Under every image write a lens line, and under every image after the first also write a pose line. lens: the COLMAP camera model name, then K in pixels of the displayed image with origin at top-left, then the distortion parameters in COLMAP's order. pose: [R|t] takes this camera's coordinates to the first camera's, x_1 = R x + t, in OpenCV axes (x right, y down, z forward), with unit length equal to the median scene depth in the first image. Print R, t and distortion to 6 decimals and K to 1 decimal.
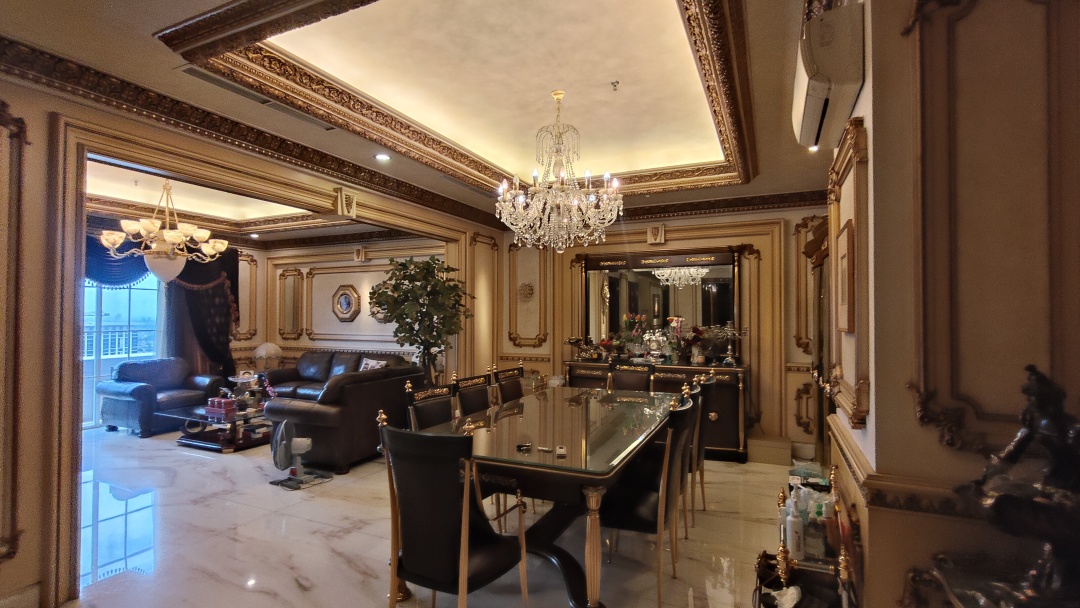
lens RADIAL K [[507.9, 0, 536.0], [0, 507.9, 305.4], [0, 0, 1]] dist [-0.003567, -0.000252]
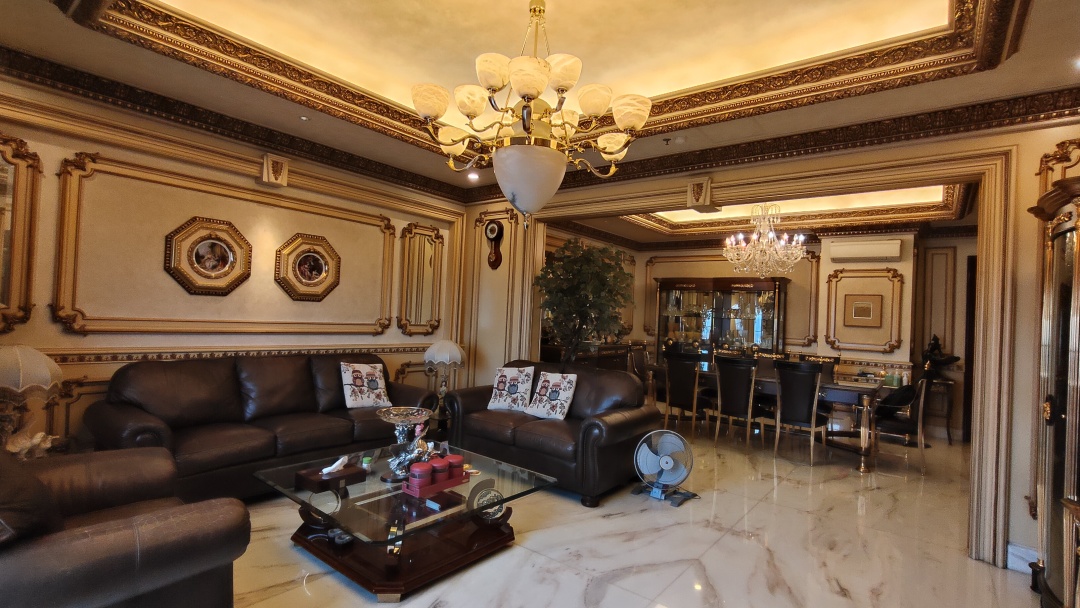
lens RADIAL K [[507.9, 0, 536.0], [0, 507.9, 305.4], [0, 0, 1]] dist [-0.003567, -0.000252]
pose [[0.229659, 0.025328, 0.972942, -1.107089], [-0.076082, 0.997069, -0.007997, 0.031817], [-0.970293, -0.072187, 0.230913, 0.829048]]
